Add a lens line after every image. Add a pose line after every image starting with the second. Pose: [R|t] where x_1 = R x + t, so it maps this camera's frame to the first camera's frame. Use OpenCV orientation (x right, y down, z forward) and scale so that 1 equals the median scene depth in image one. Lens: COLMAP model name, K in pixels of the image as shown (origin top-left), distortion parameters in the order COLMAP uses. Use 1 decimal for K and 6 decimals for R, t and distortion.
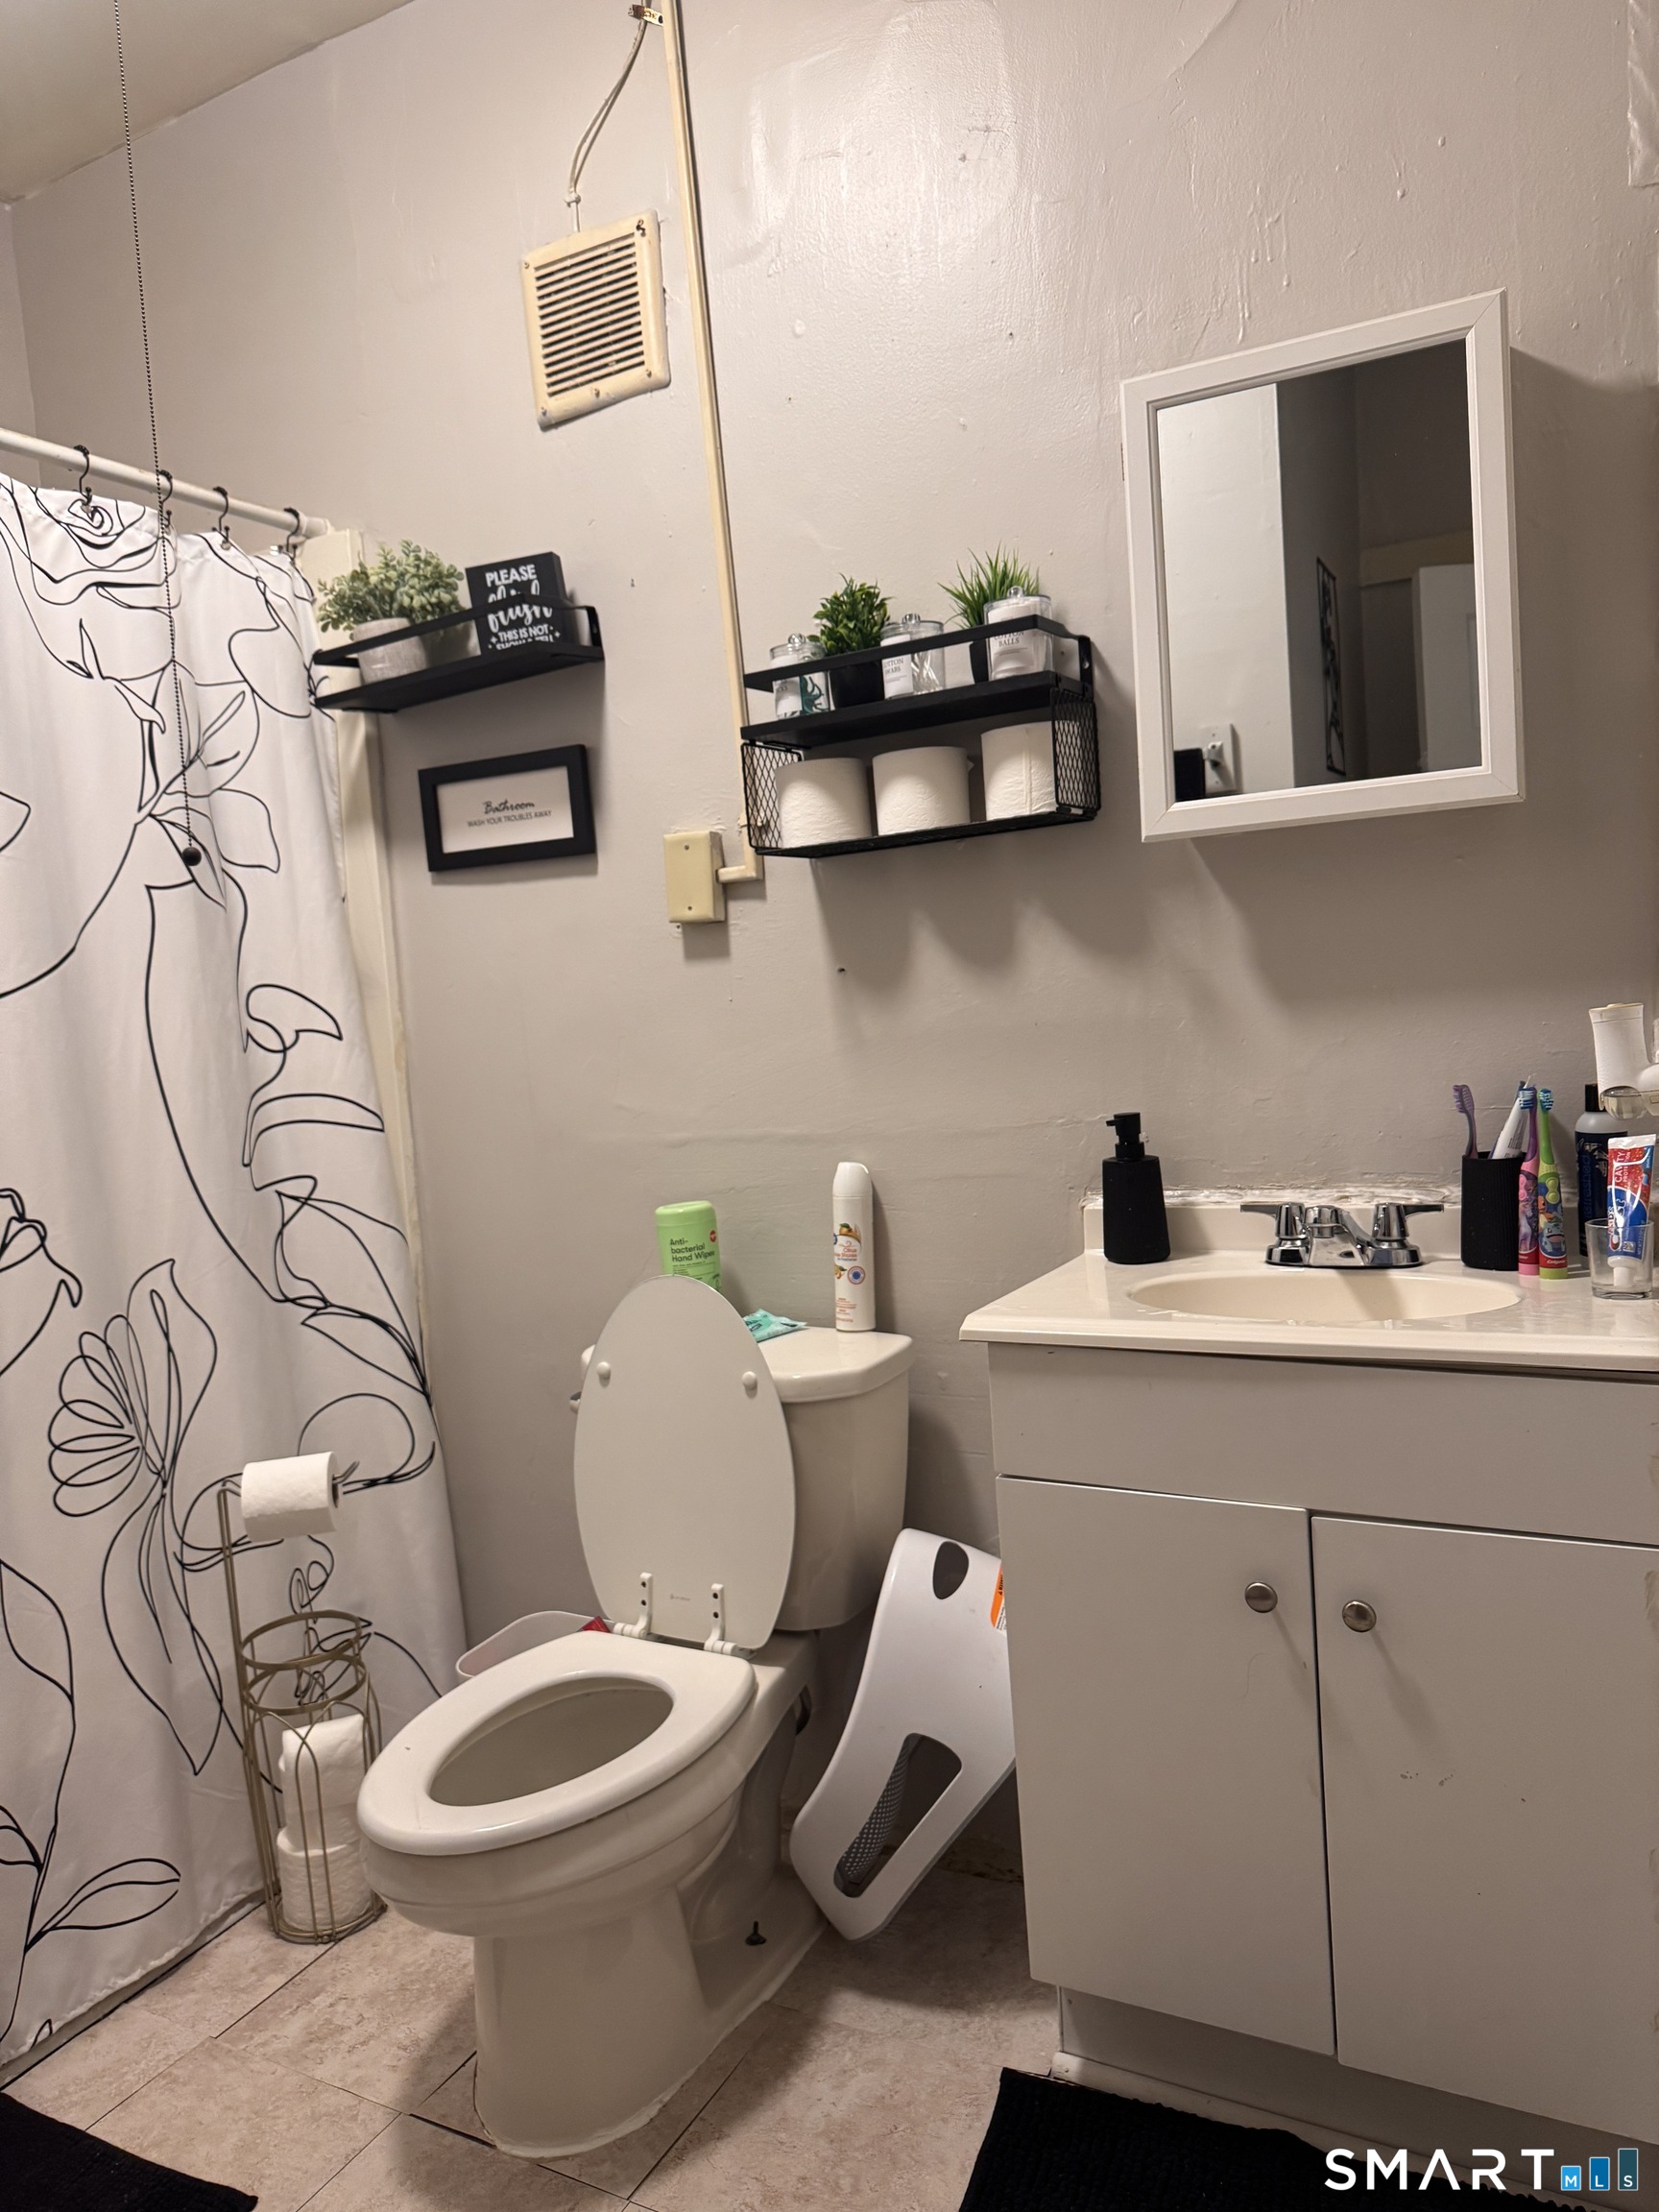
lens RADIAL K [[1643.1, 0, 829.5], [0, 1643.1, 1106.0], [0, 0, 1]] dist [0.100878, -0.148156]
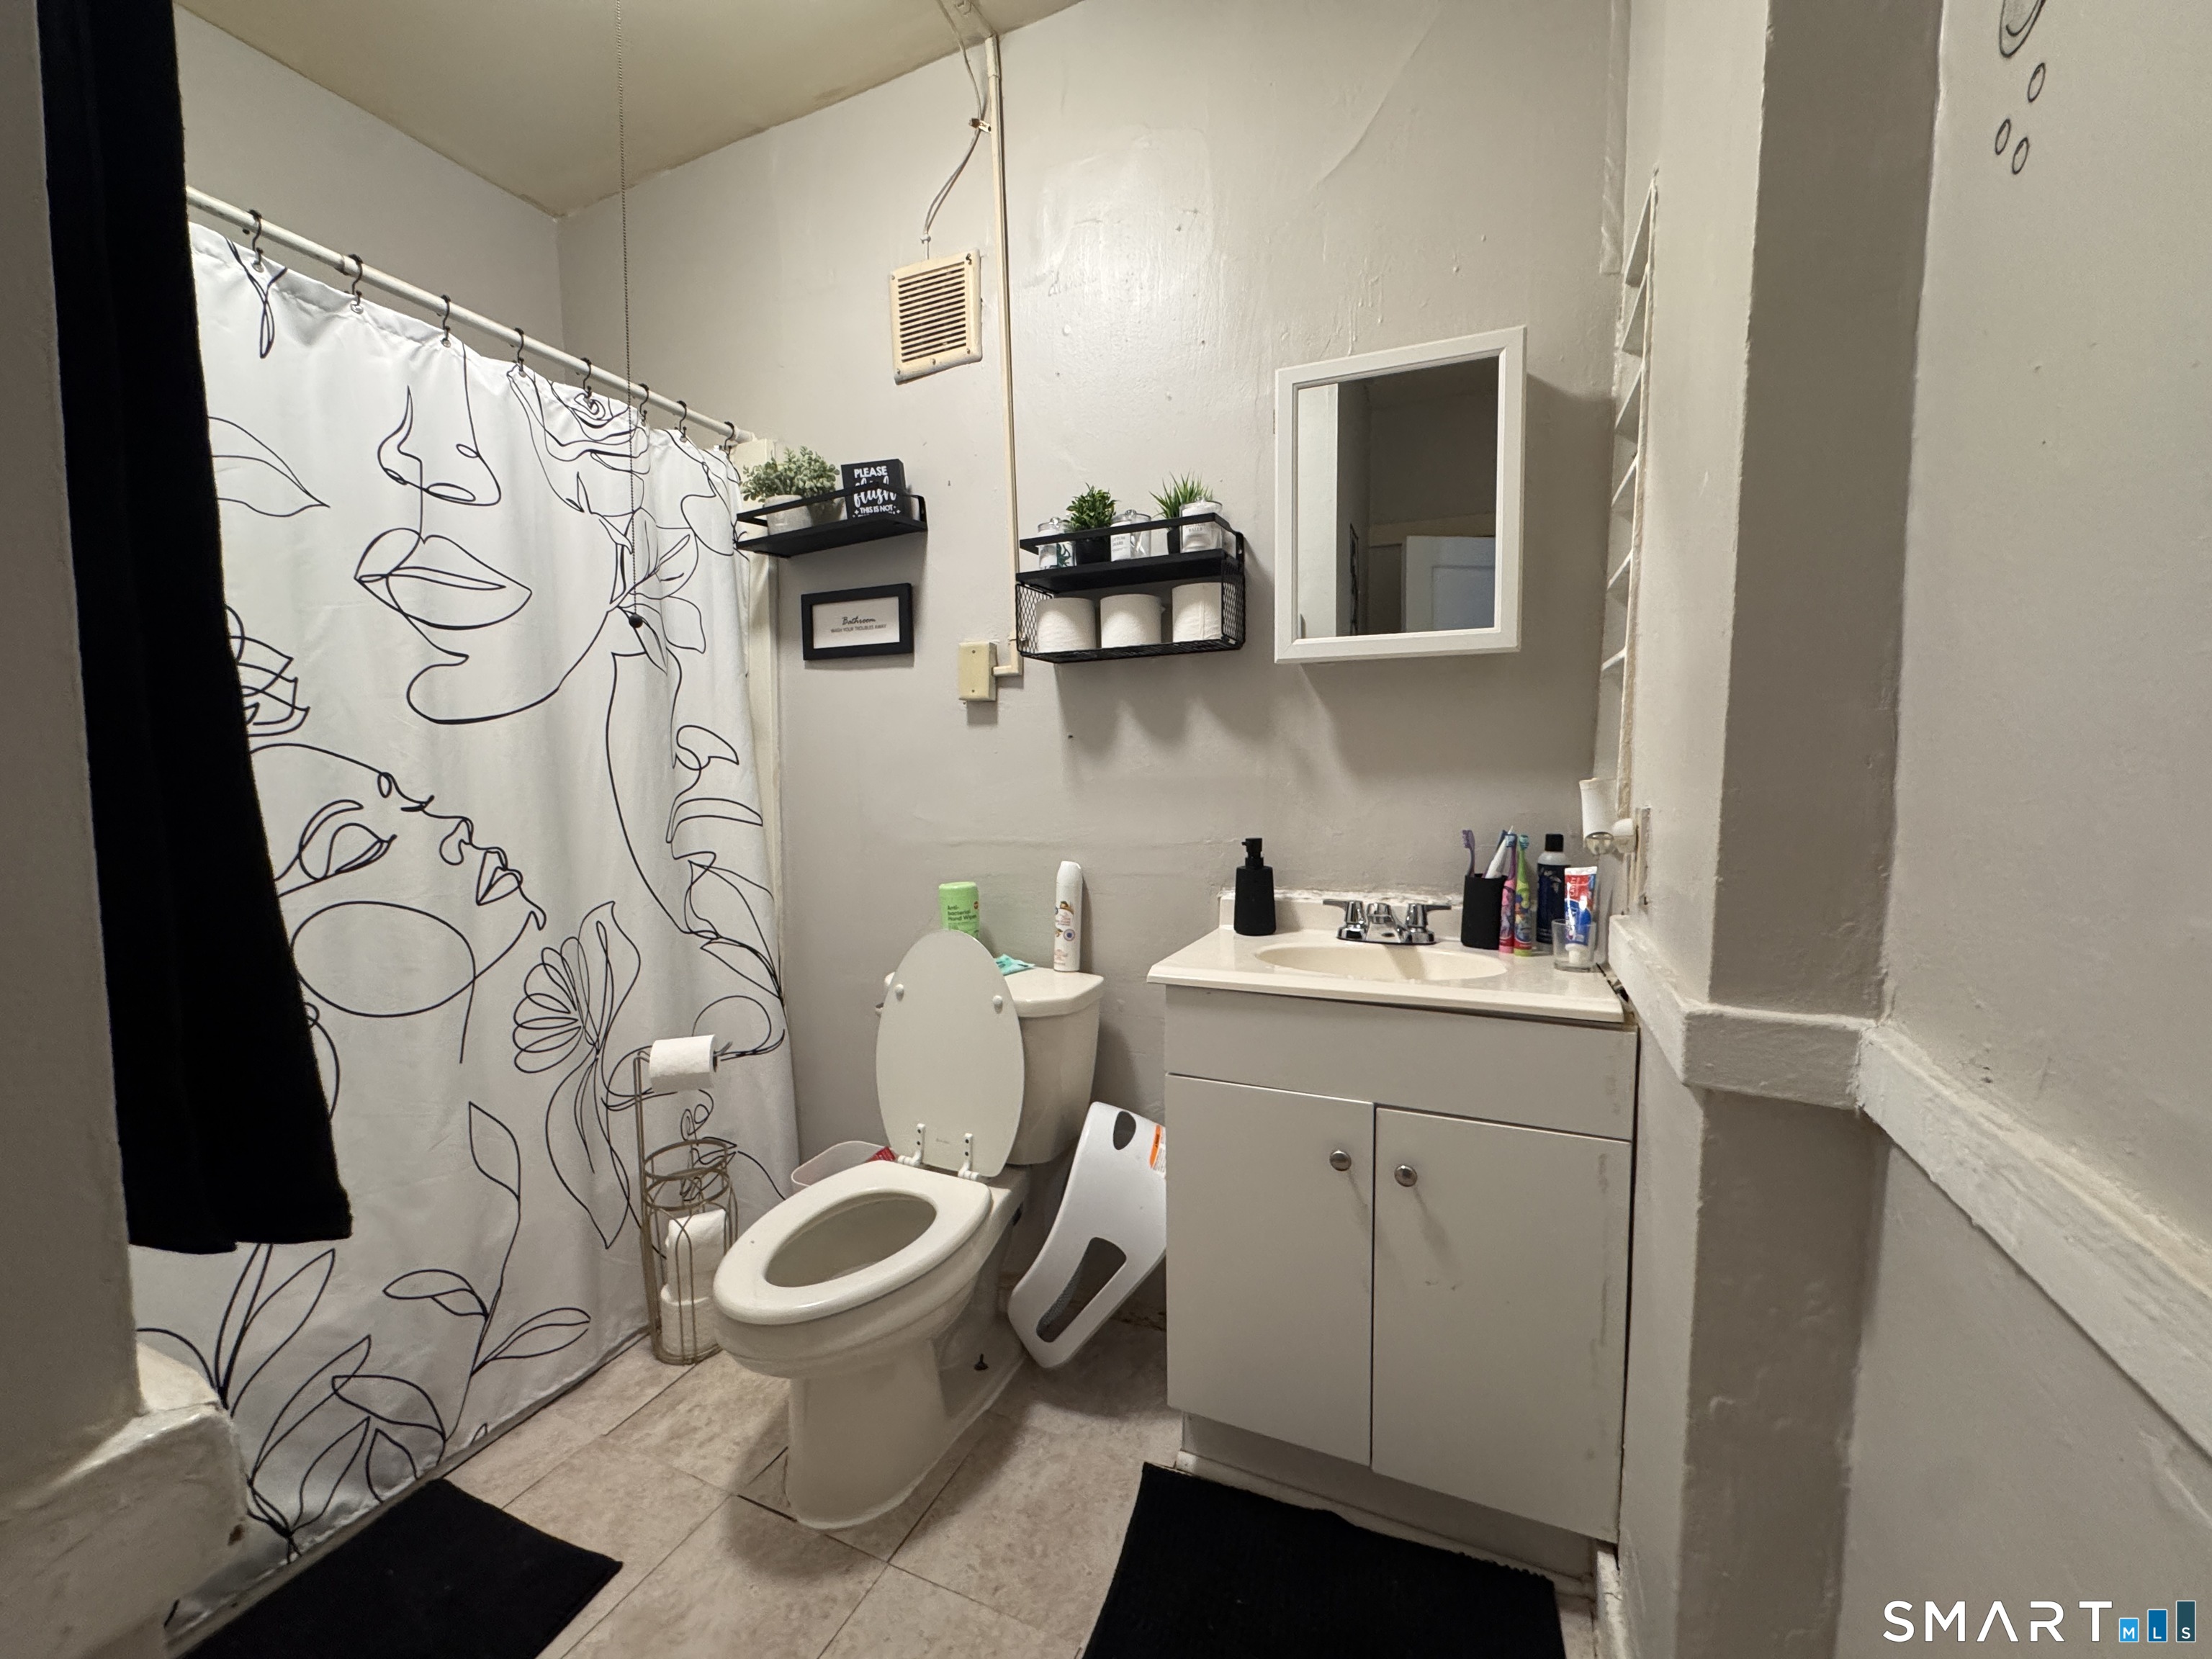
lens RADIAL K [[882.0, 0, 1106.0], [0, 882.0, 829.5], [0, 0, 1]] dist [-0.002796, 0.000487]
pose [[0.994131, 0.056680, 0.092149, -0.032398], [-0.055318, 0.998319, -0.017275, 0.017610], [-0.092974, 0.012076, 0.995595, 0.179066]]
